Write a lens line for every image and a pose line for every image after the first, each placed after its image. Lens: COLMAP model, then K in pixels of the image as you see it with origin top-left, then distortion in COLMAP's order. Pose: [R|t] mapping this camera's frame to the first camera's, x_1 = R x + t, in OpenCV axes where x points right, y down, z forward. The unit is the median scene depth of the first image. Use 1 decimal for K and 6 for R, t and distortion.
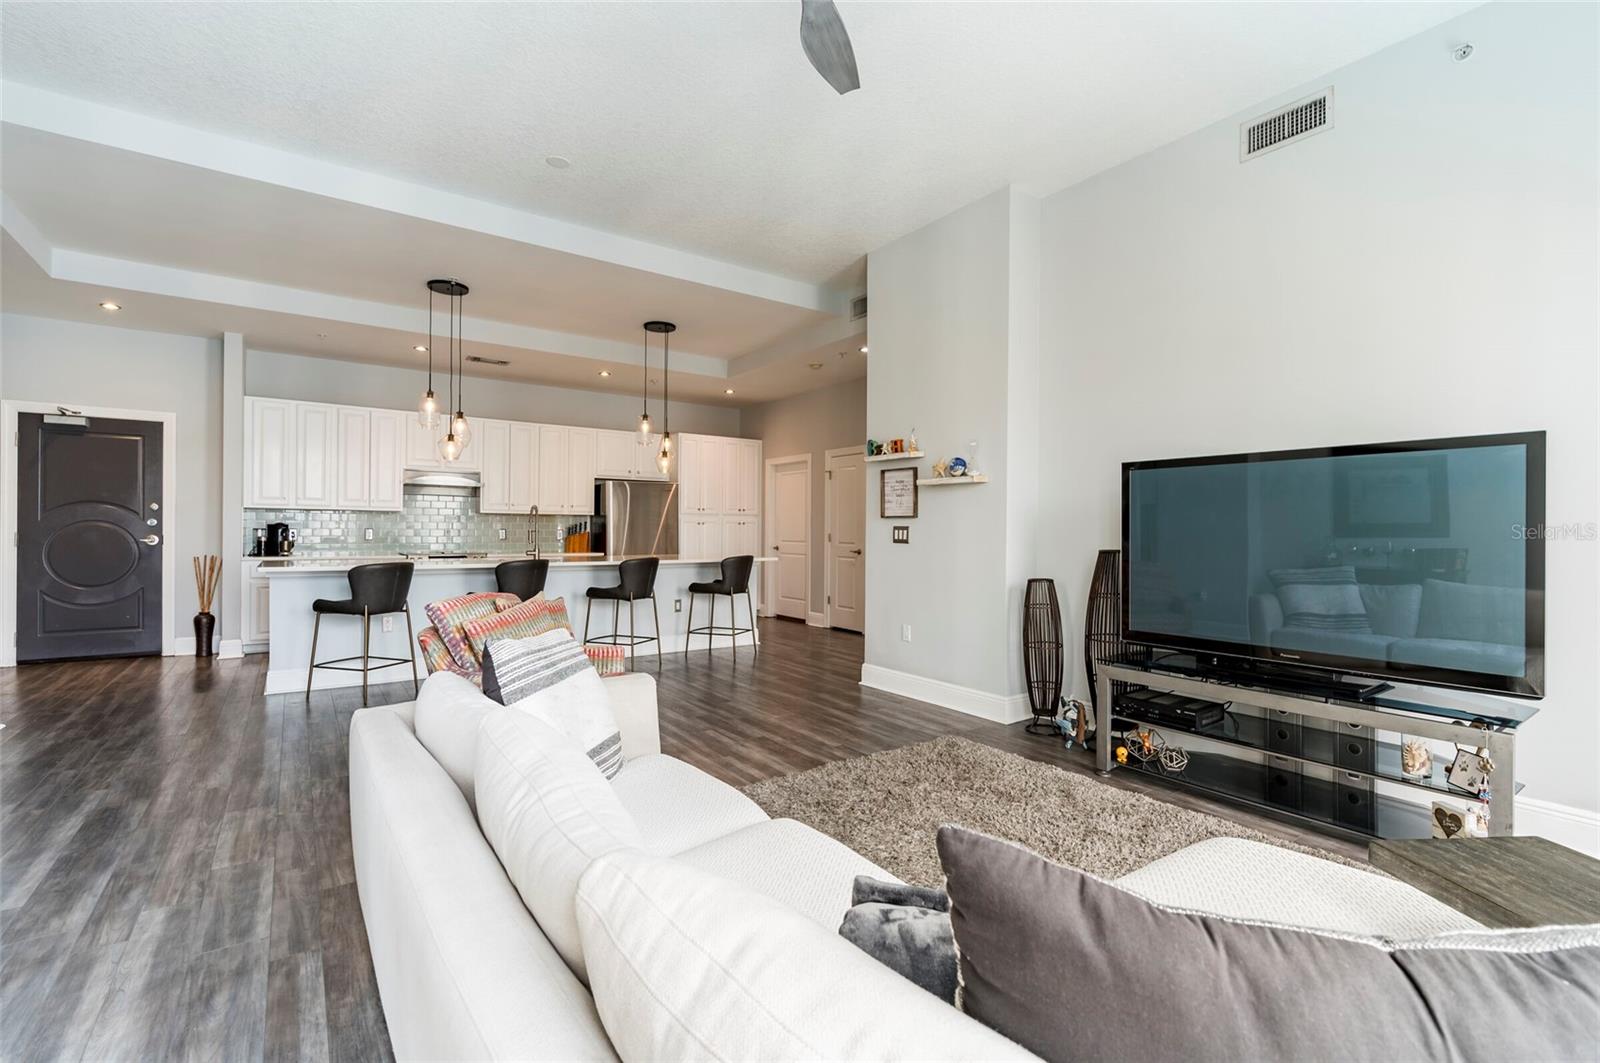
lens RADIAL K [[715.7, 0, 800.0], [0, 715.7, 531.5], [0, 0, 1]] dist [0.000318, 0.000032]
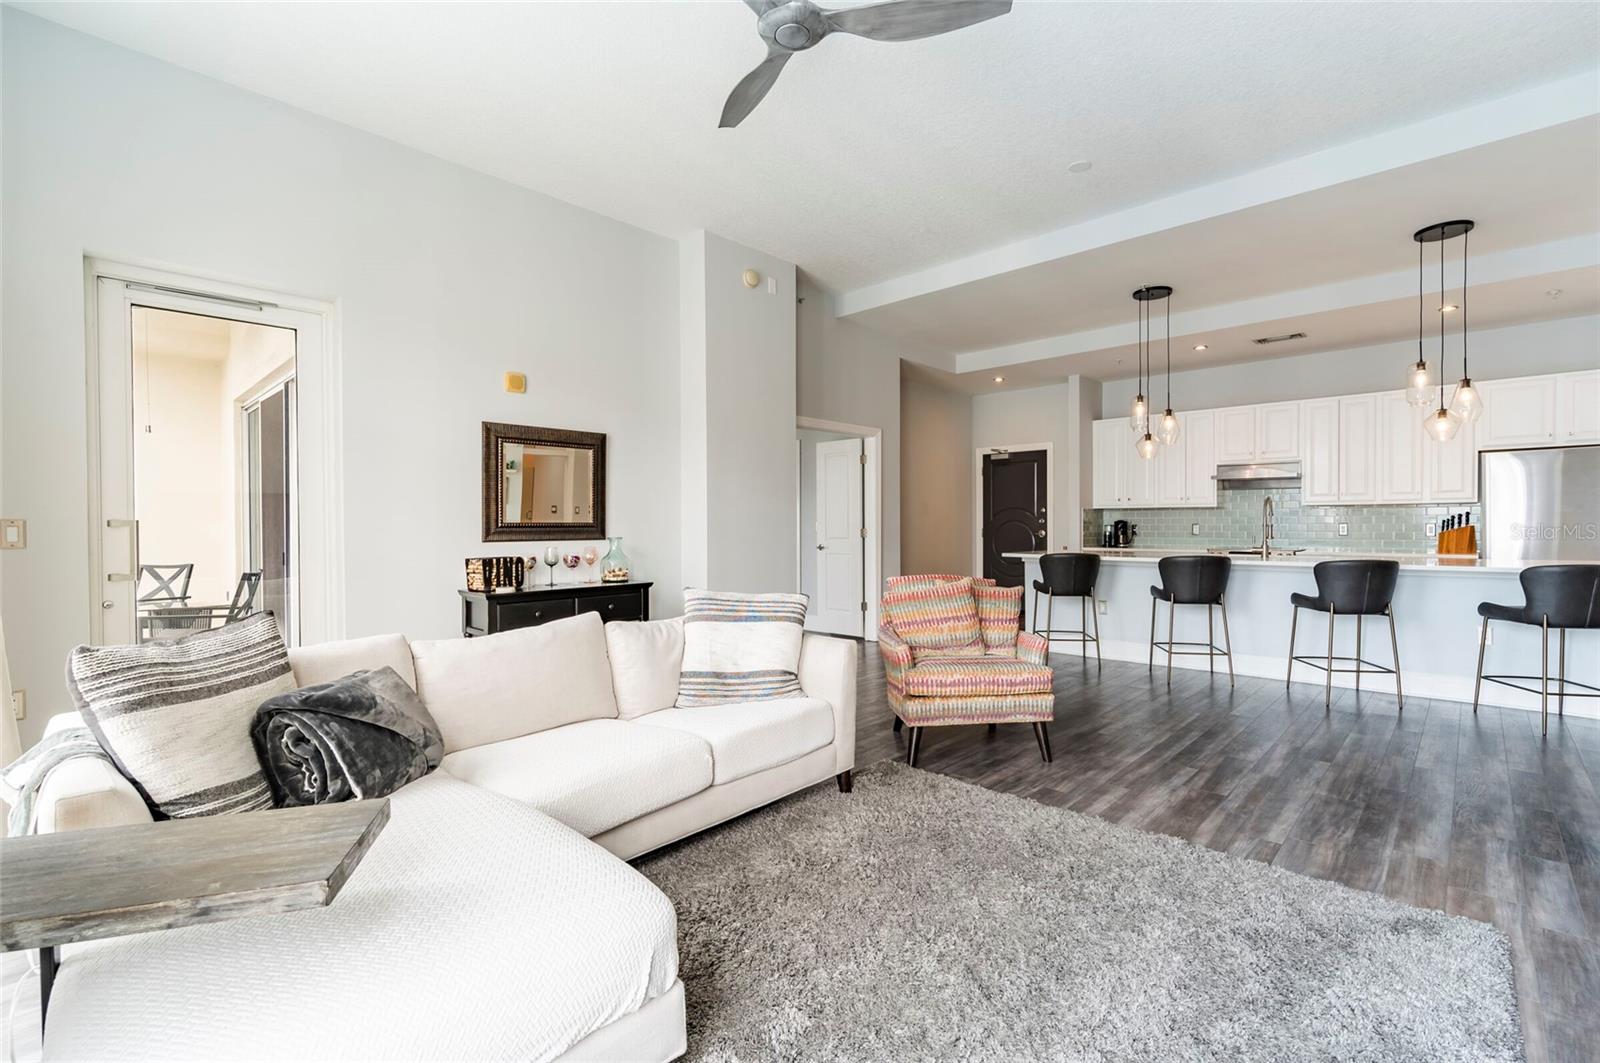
lens RADIAL K [[694.8, 0, 801.1], [0, 694.8, 538.0], [0, 0, 1]] dist [0.000395, 0.000117]
pose [[0.195810, 0.011060, -0.980579, 0.356021], [0.004149, 0.999918, 0.012106, 0.002285], [0.980633, -0.006439, 0.195748, 0.258766]]
